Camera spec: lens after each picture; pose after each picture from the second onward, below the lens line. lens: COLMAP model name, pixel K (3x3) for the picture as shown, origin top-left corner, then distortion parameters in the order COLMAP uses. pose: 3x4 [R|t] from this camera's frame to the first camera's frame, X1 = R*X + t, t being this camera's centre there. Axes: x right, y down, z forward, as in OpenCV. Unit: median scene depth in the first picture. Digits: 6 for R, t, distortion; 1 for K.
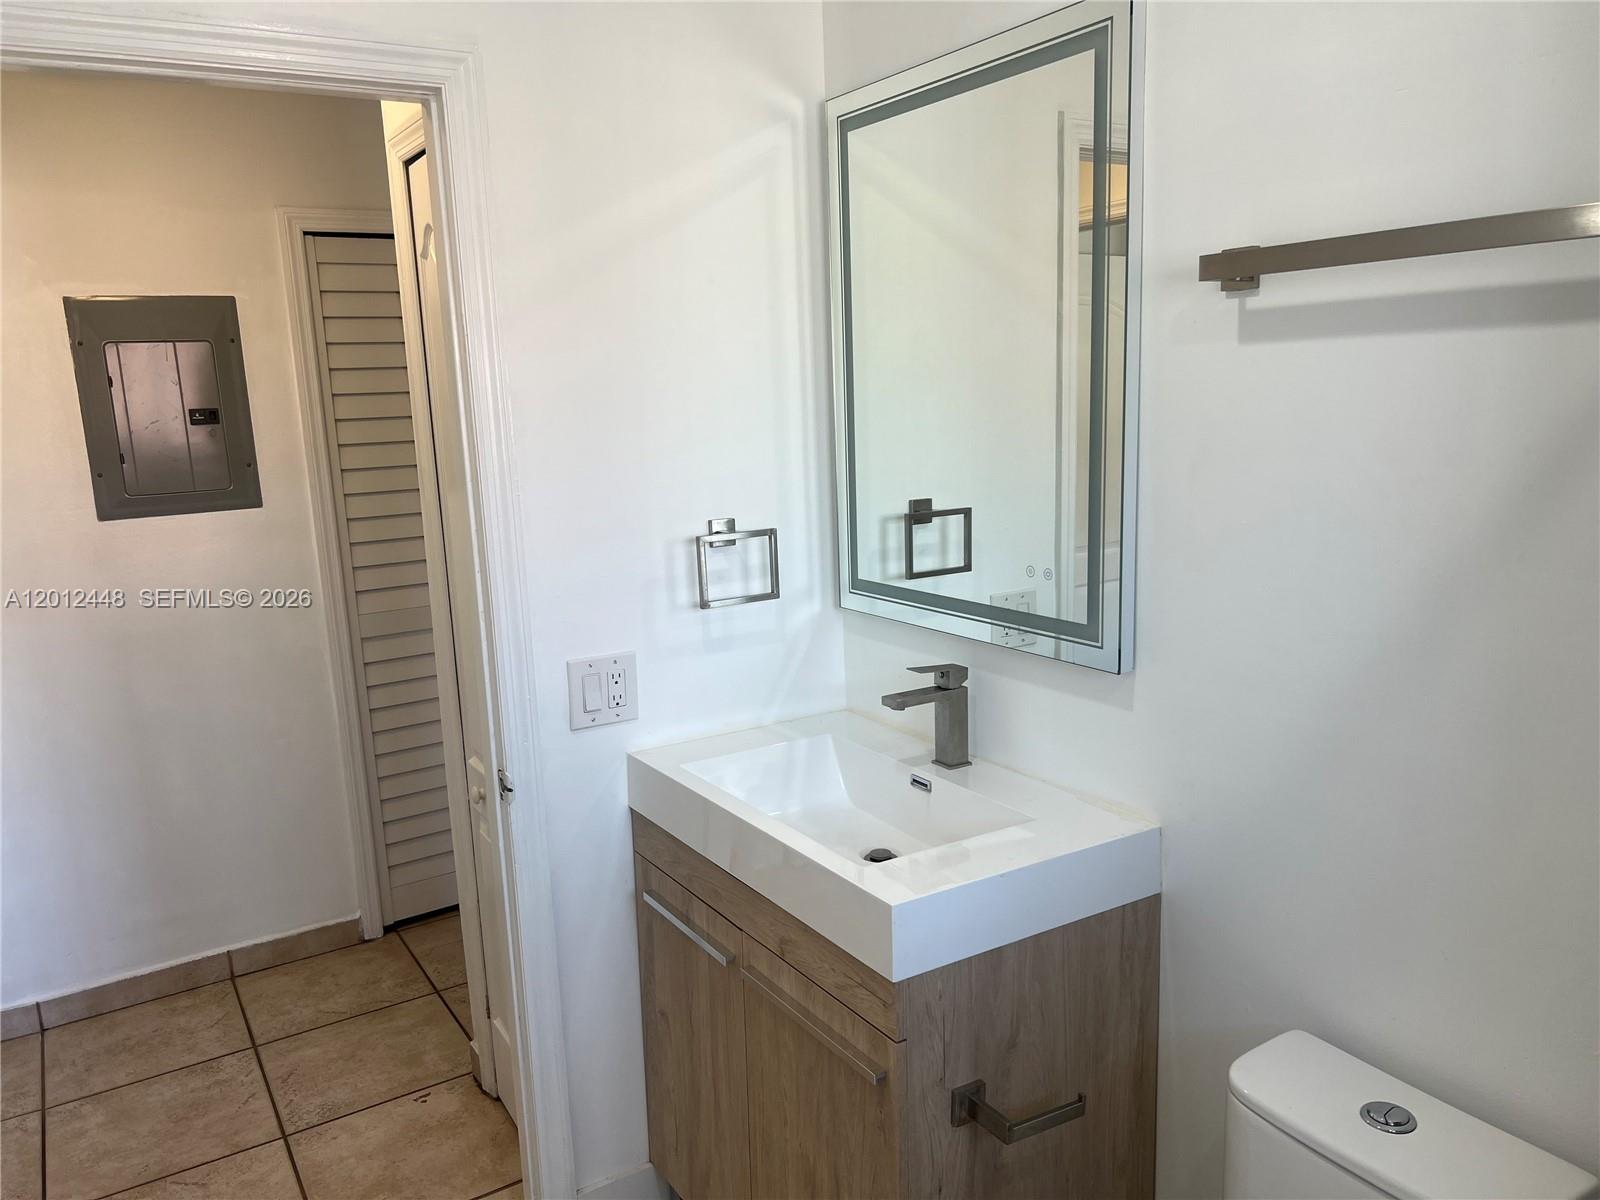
lens RADIAL K [[1216.5, 0, 799.4], [0, 1216.5, 609.4], [0, 0, 1]] dist [0.056901, -0.058852]
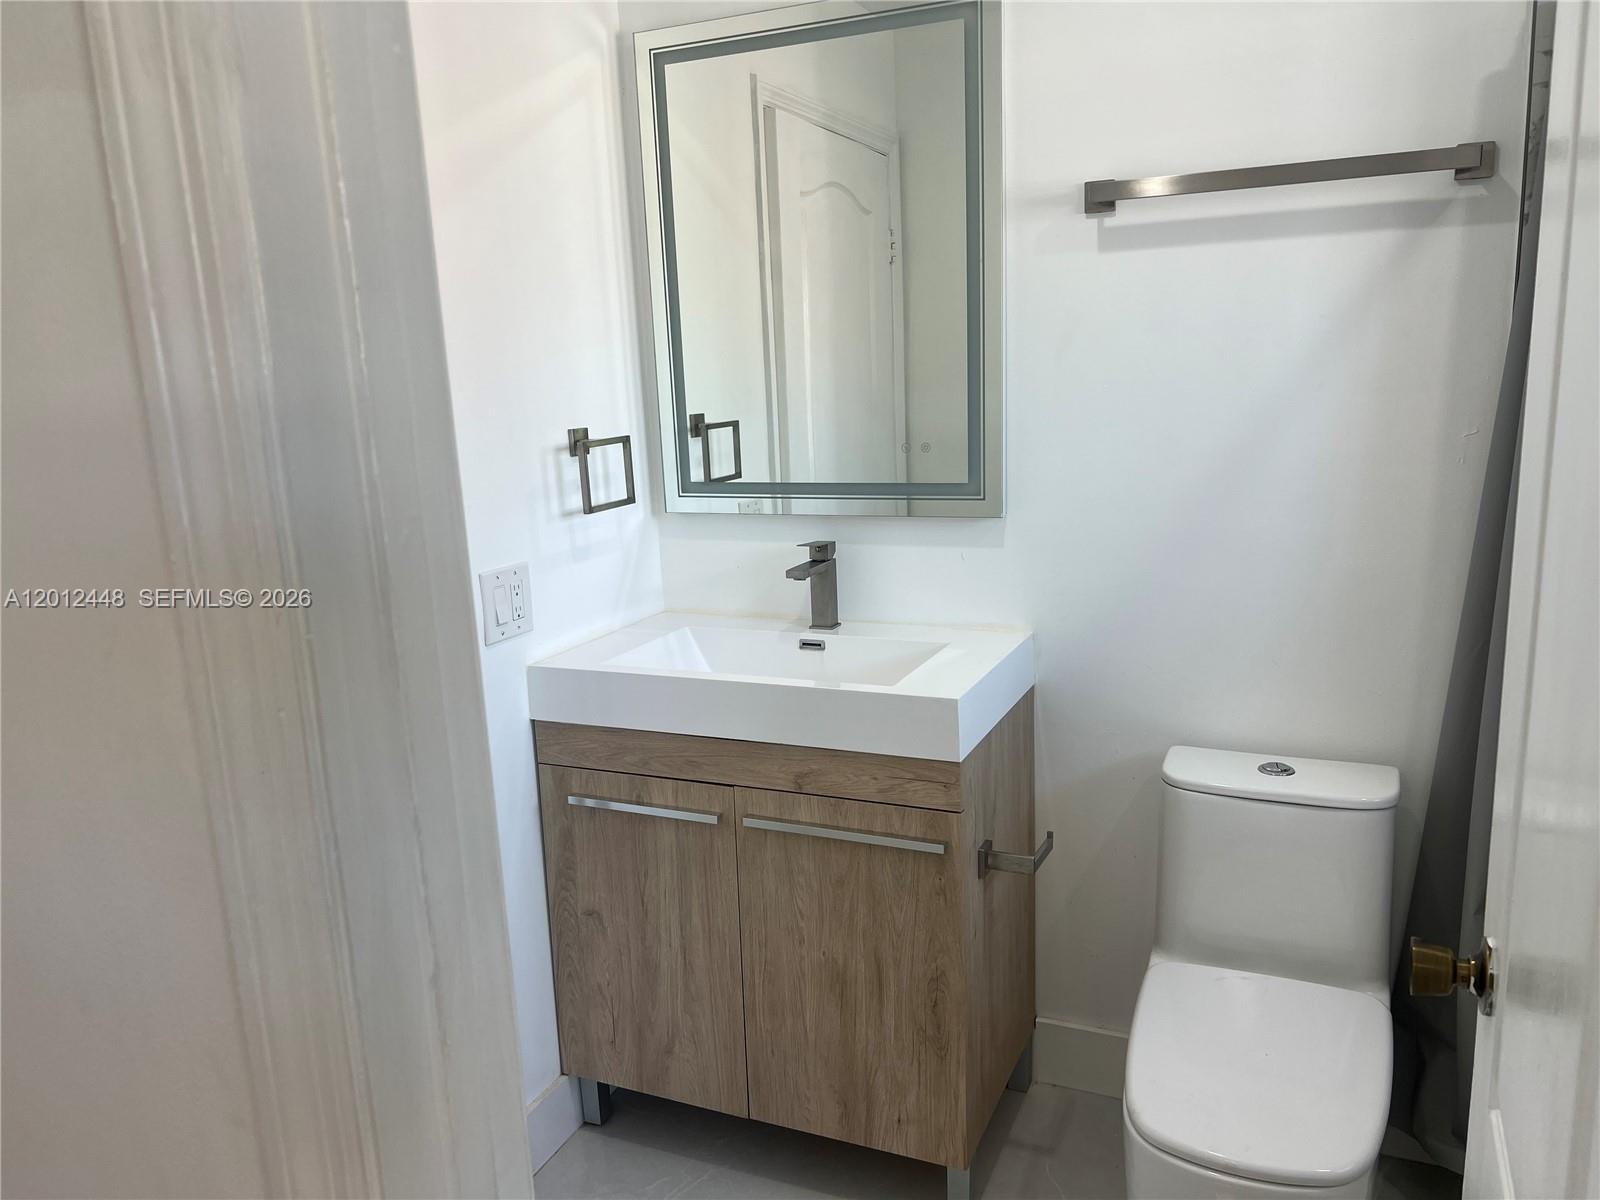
lens RADIAL K [[1216.5, 0, 814.2], [0, 1216.5, 605.6], [0, 0, 1]] dist [0.056901, -0.058852]
pose [[0.828121, -0.115158, 0.548593, -0.497497], [0.116436, 0.992663, 0.032611, 0.065291], [-0.548323, 0.036870, 0.835454, 0.036699]]
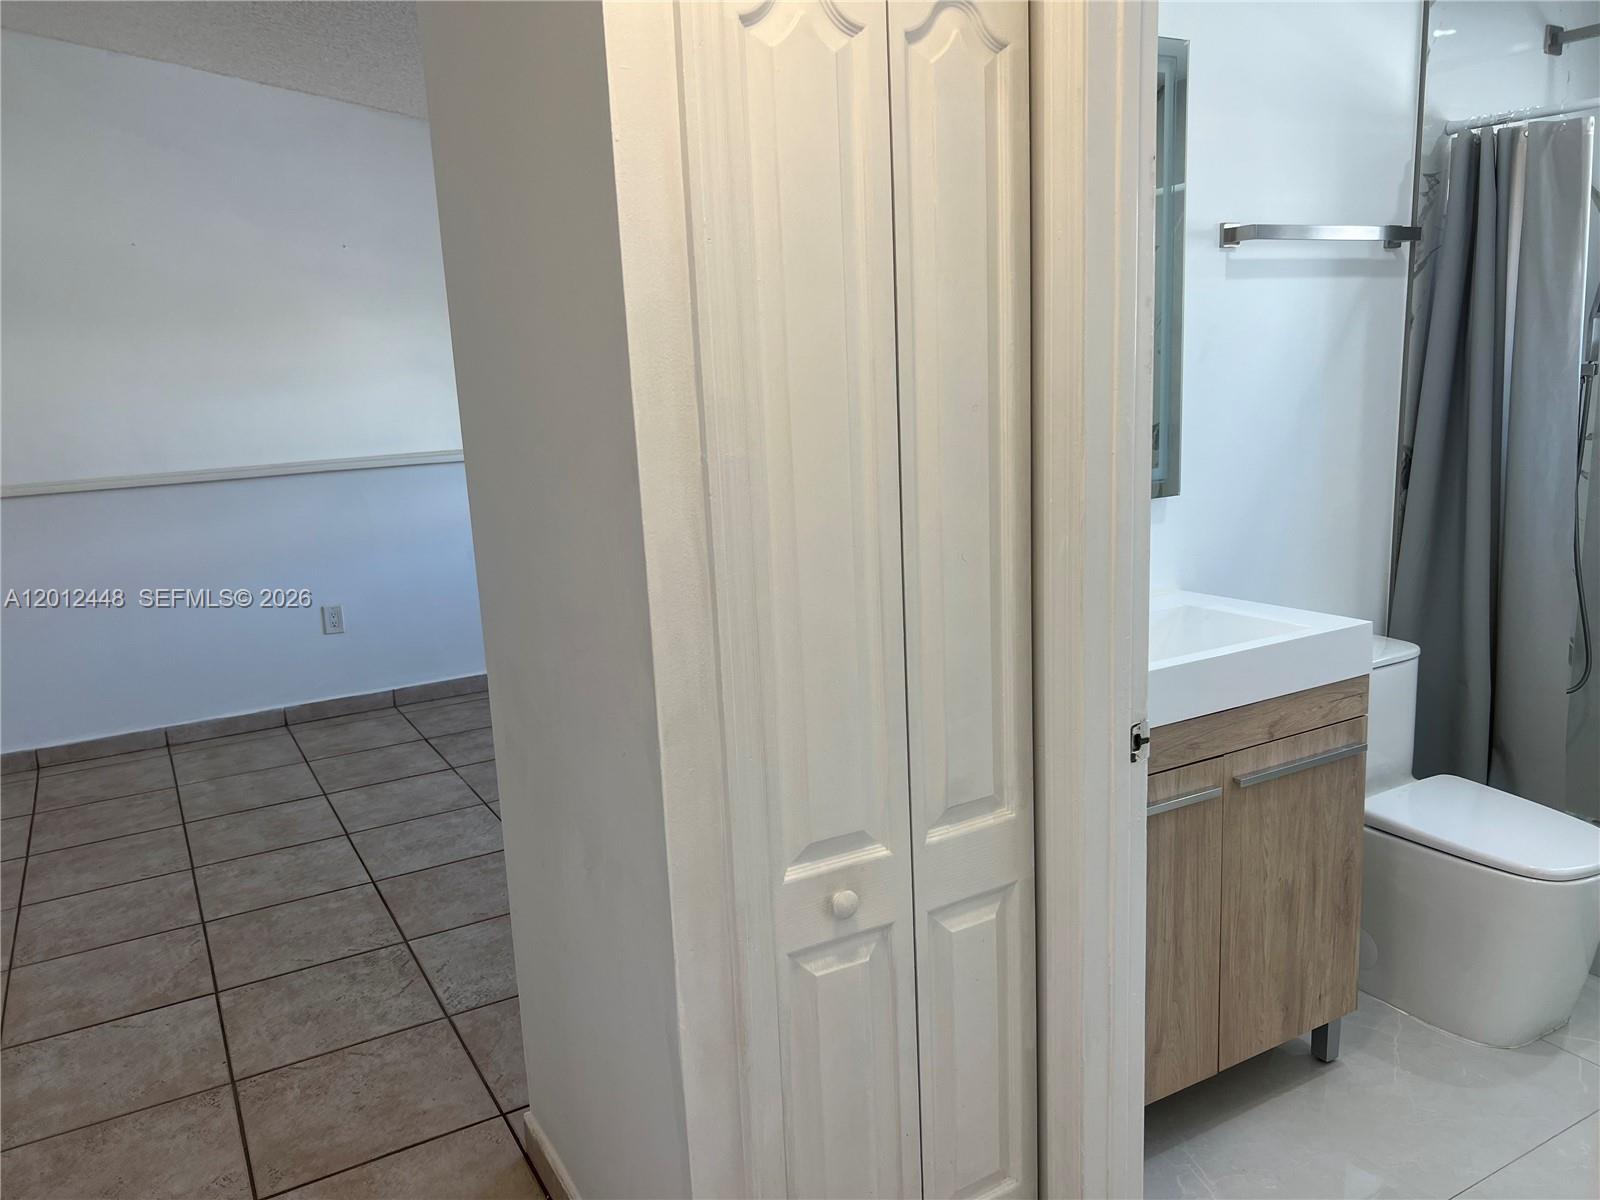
lens RADIAL K [[1216.5, 0, 807.4], [0, 1216.5, 607.7], [0, 0, 1]] dist [0.056901, -0.058852]
pose [[0.032203, -0.167059, 0.985421, -1.035823], [0.228117, 0.961138, 0.155487, -0.125228], [-0.973101, 0.219784, 0.069060, 1.116327]]
